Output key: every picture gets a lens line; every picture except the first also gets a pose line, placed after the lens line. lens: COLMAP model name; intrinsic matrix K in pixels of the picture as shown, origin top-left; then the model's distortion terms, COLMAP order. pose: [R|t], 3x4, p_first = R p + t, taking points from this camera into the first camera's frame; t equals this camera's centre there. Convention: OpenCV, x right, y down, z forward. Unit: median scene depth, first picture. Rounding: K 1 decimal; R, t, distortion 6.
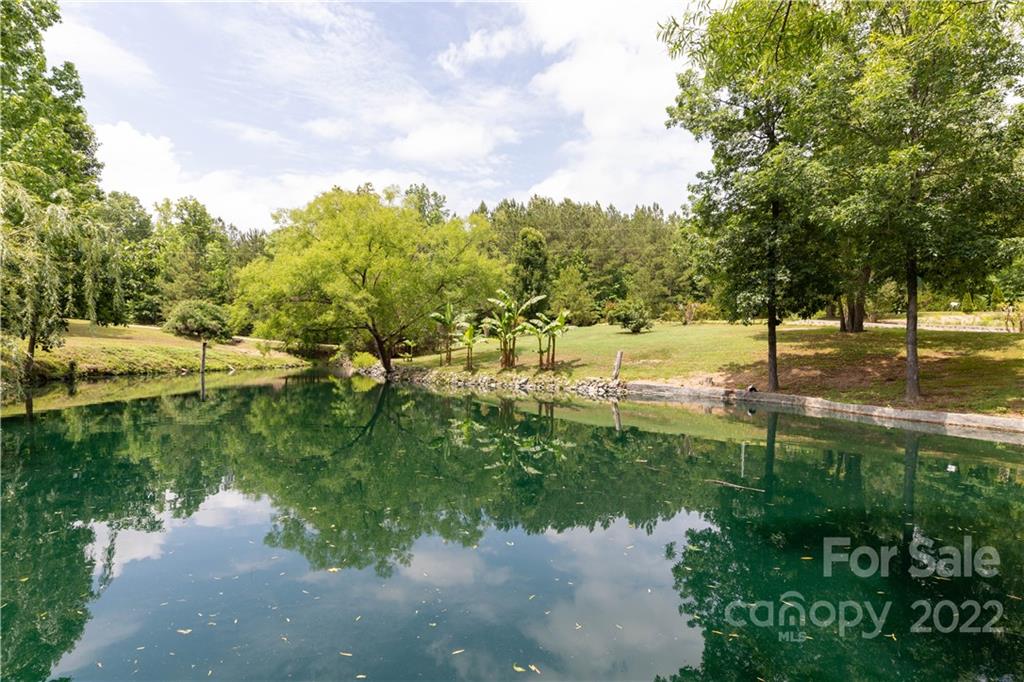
lens RADIAL K [[523.3, 0, 512.3], [0, 523.3, 349.4], [0, 0, 1]] dist [0.001640, -0.000274]
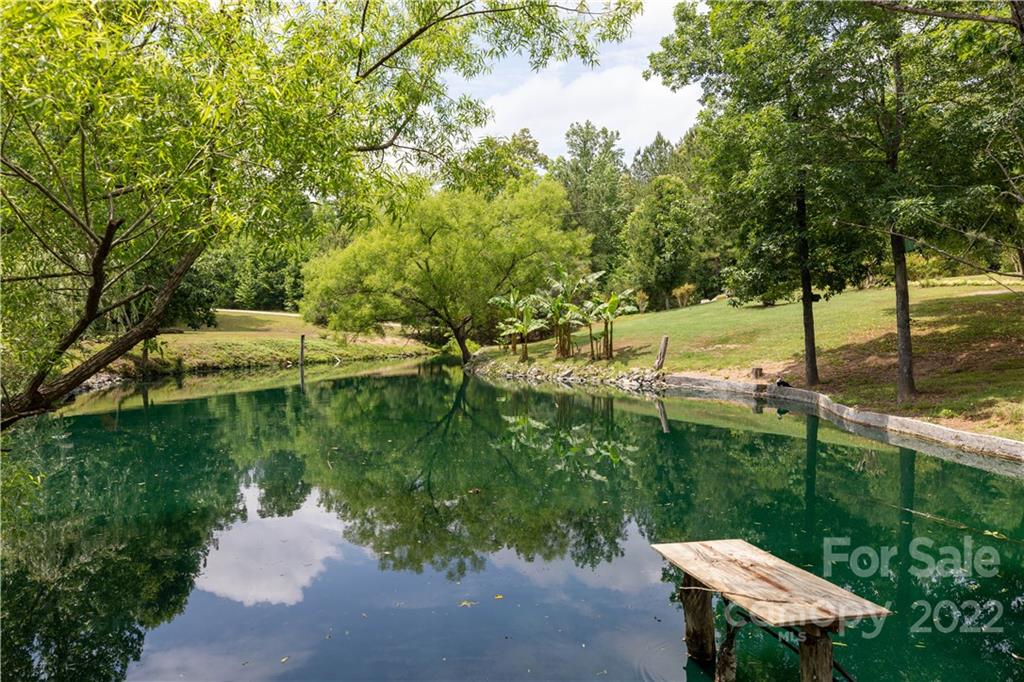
lens RADIAL K [[703.9, 0, 511.9], [0, 703.9, 337.0], [0, 0, 1]] dist [0.002467, -0.000106]
pose [[0.920559, -0.025766, -0.389753, 0.374223], [0.033975, 0.999322, 0.014180, -0.017808], [0.389123, -0.026295, 0.920810, -0.110486]]
